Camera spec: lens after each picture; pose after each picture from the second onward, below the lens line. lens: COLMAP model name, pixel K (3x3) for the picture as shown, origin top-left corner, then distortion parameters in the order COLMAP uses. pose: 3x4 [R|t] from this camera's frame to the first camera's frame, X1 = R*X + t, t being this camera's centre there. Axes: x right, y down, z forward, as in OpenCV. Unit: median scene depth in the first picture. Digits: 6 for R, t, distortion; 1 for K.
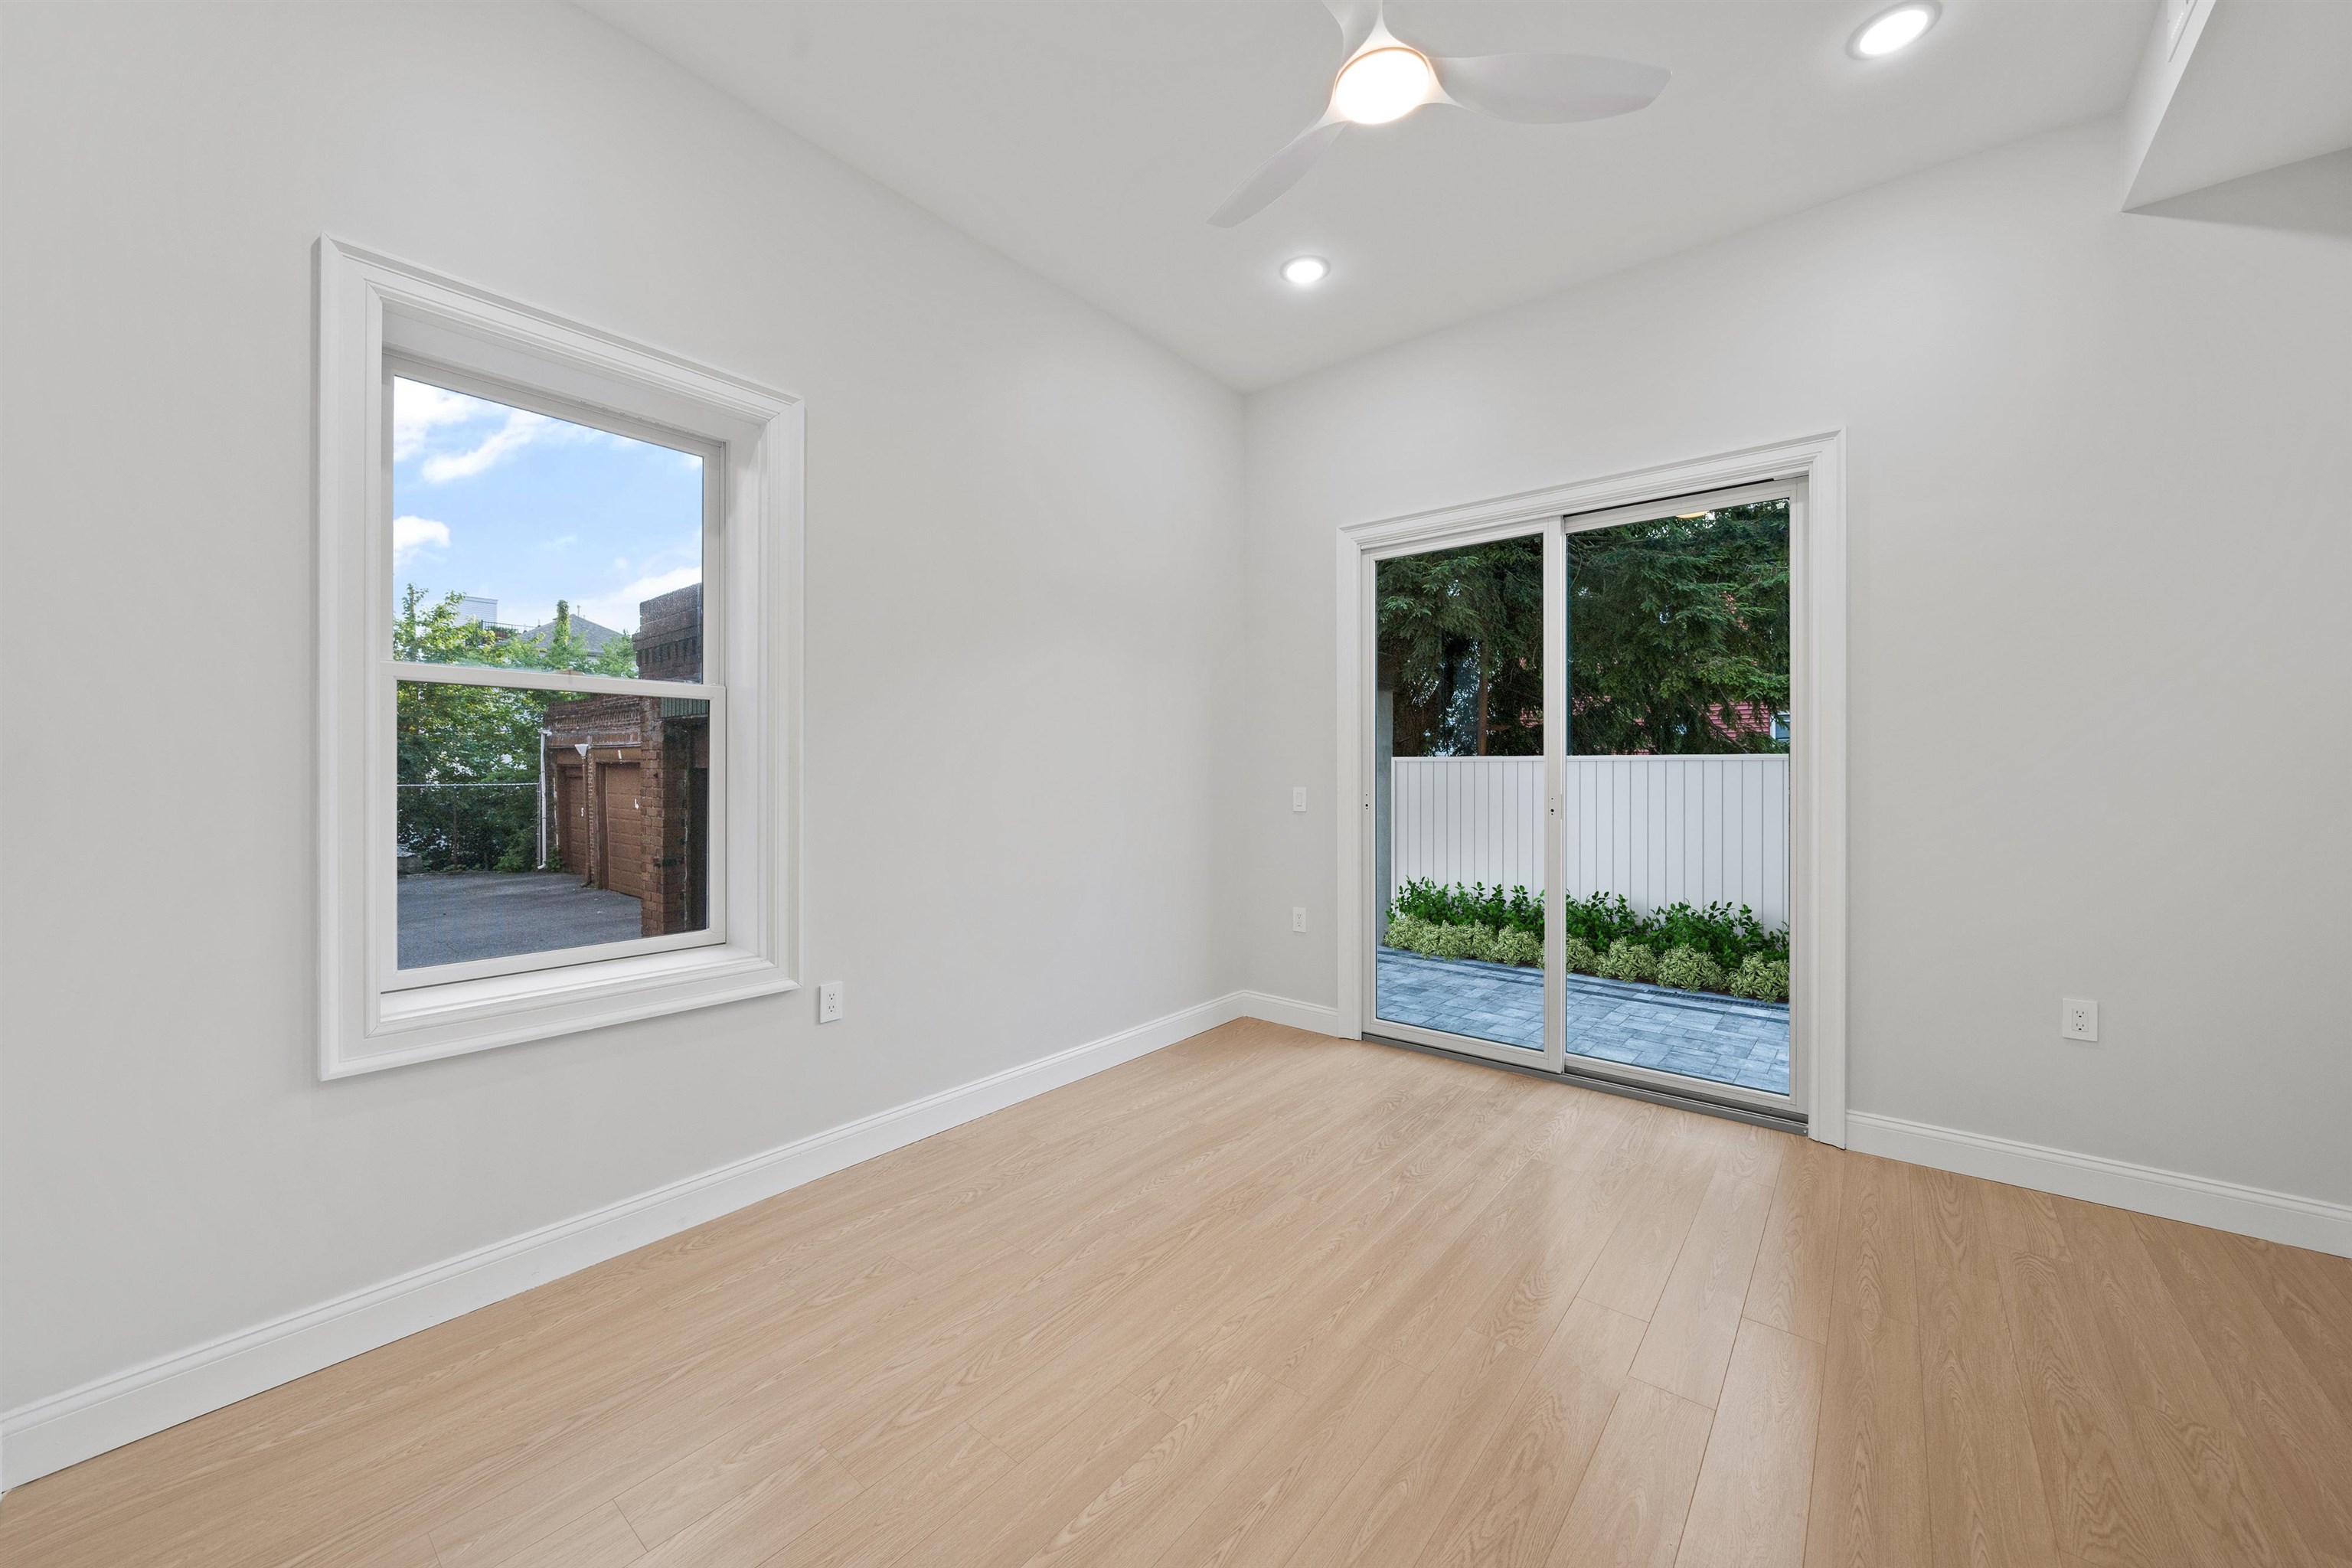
lens RADIAL K [[877.7, 0, 1155.0], [0, 877.7, 778.9], [0, 0, 1]] dist [0.002017, 0.000087]
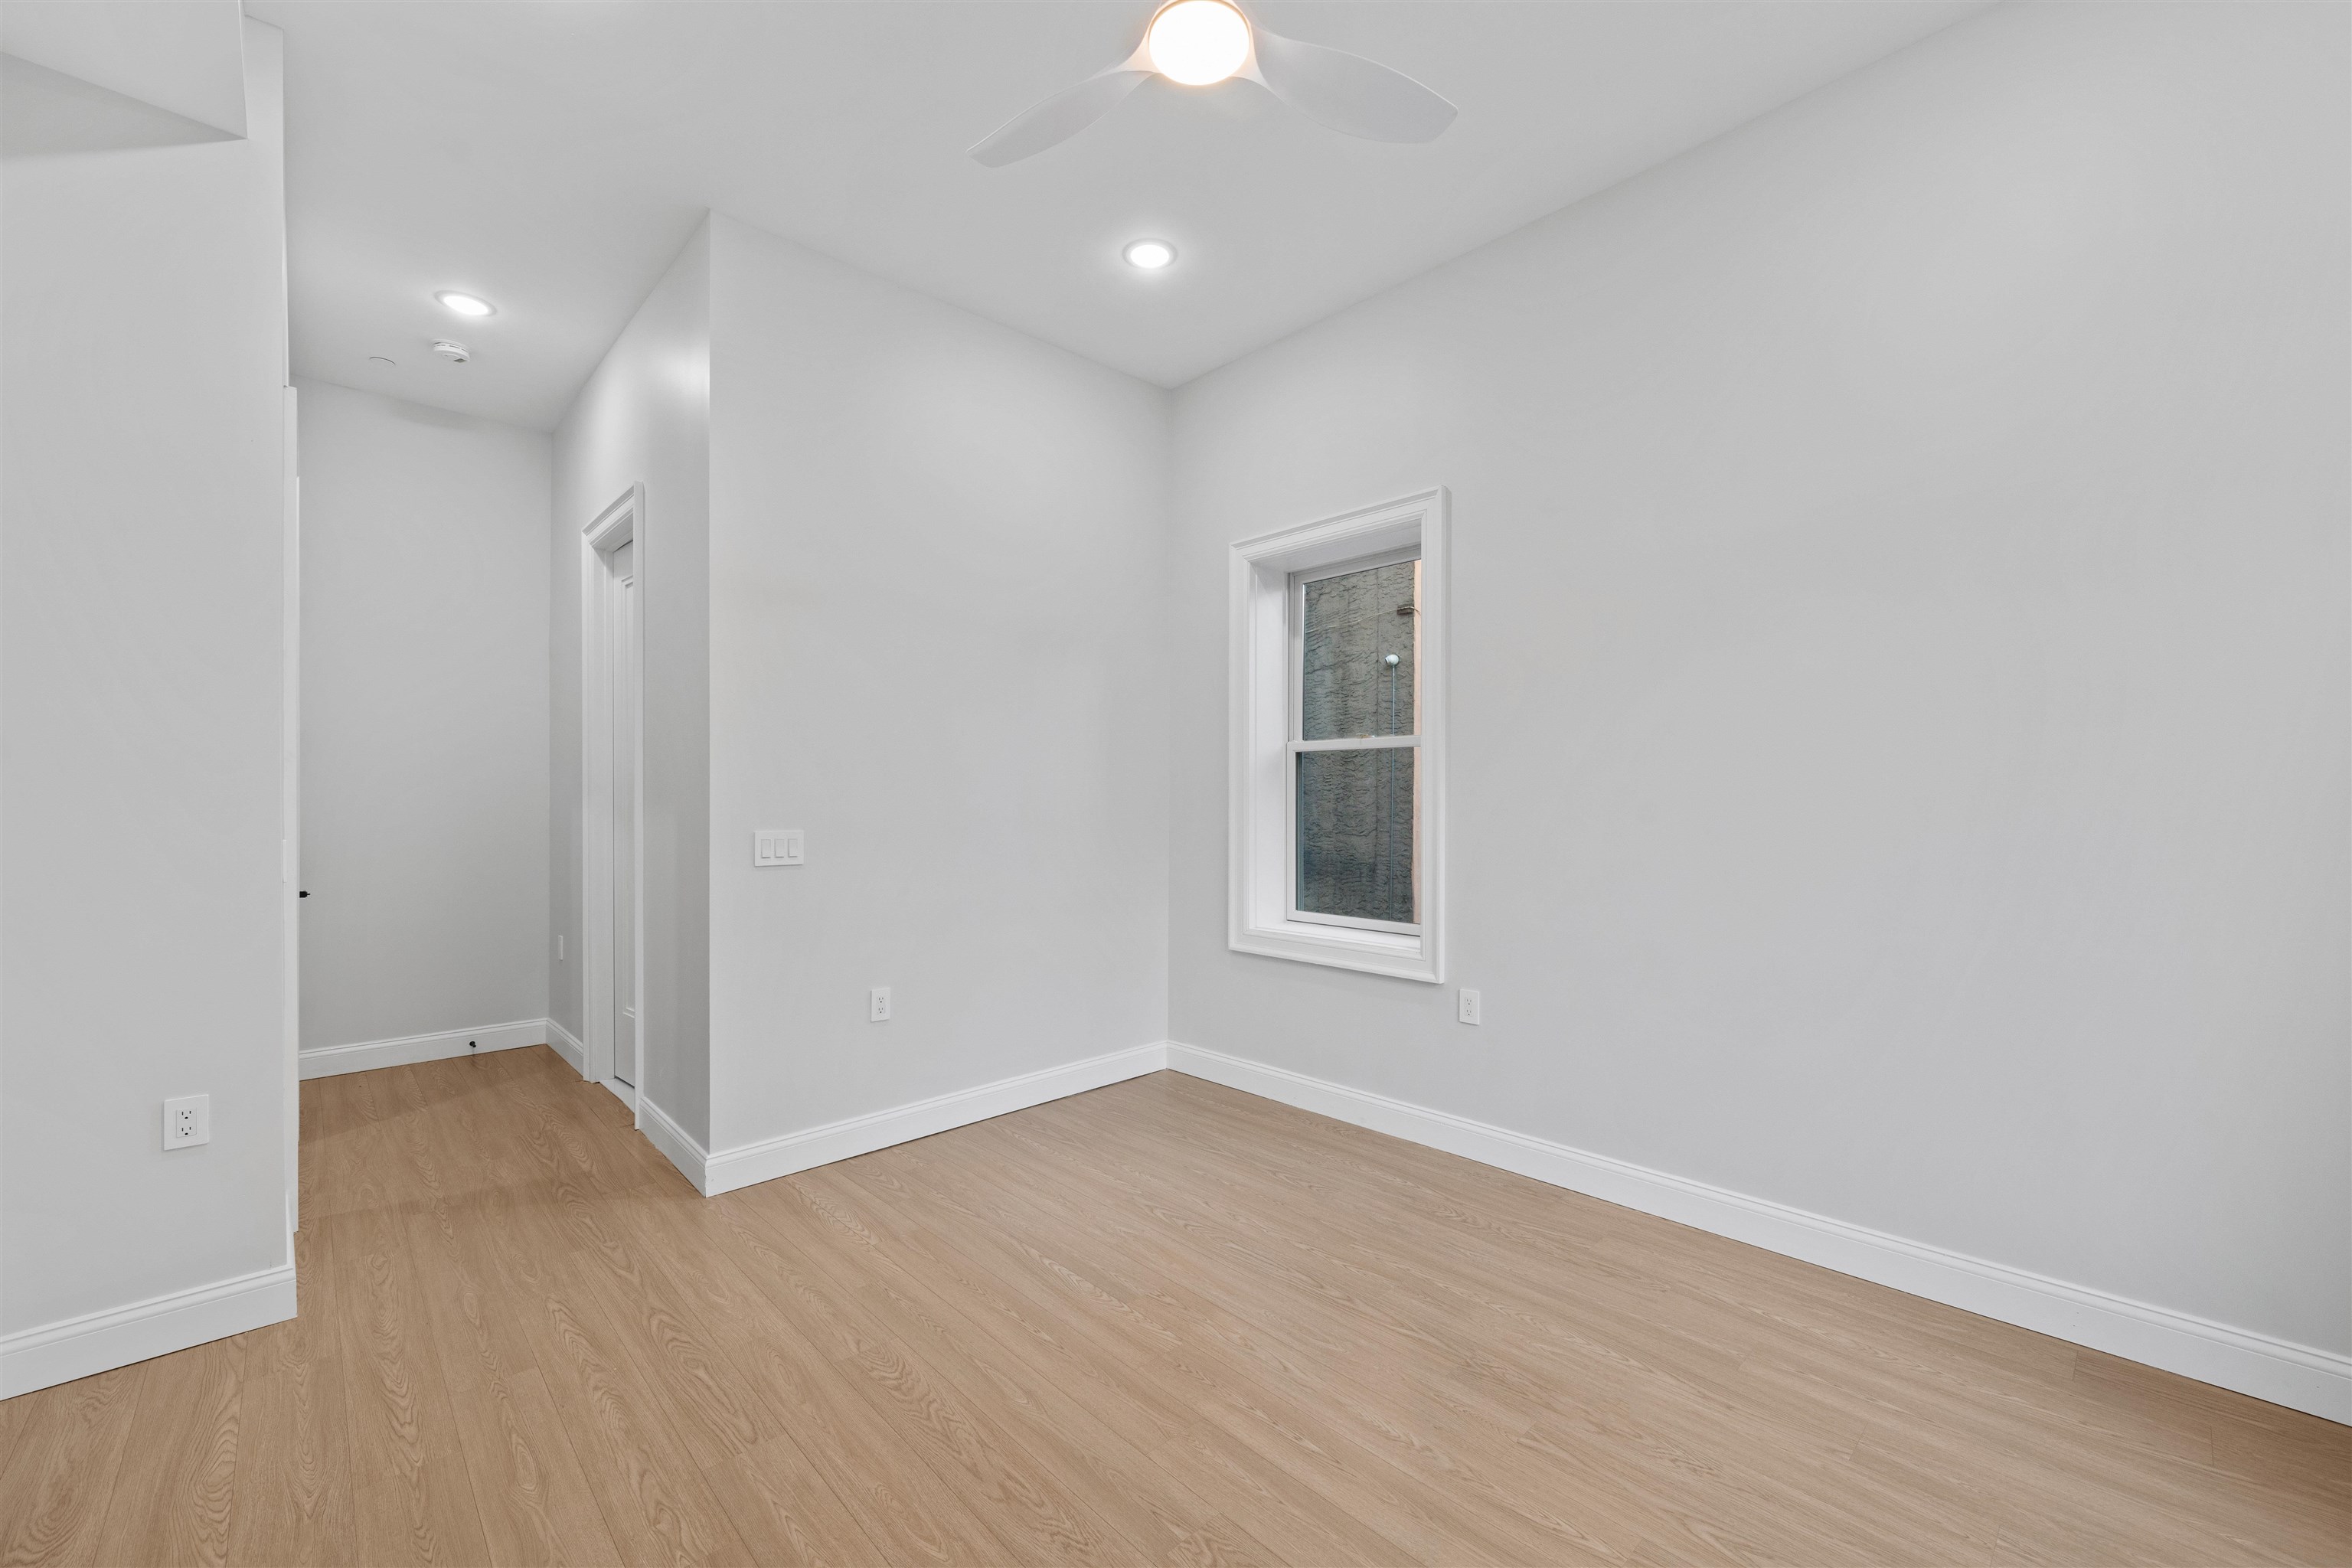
lens RADIAL K [[877.7, 0, 1159.6], [0, 877.7, 797.2], [0, 0, 1]] dist [0.002017, 0.000087]
pose [[-0.106944, -0.010373, -0.994211, 0.960316], [-0.010348, 0.999903, -0.009320, -0.002858], [0.994211, 0.009291, -0.107041, 0.860398]]
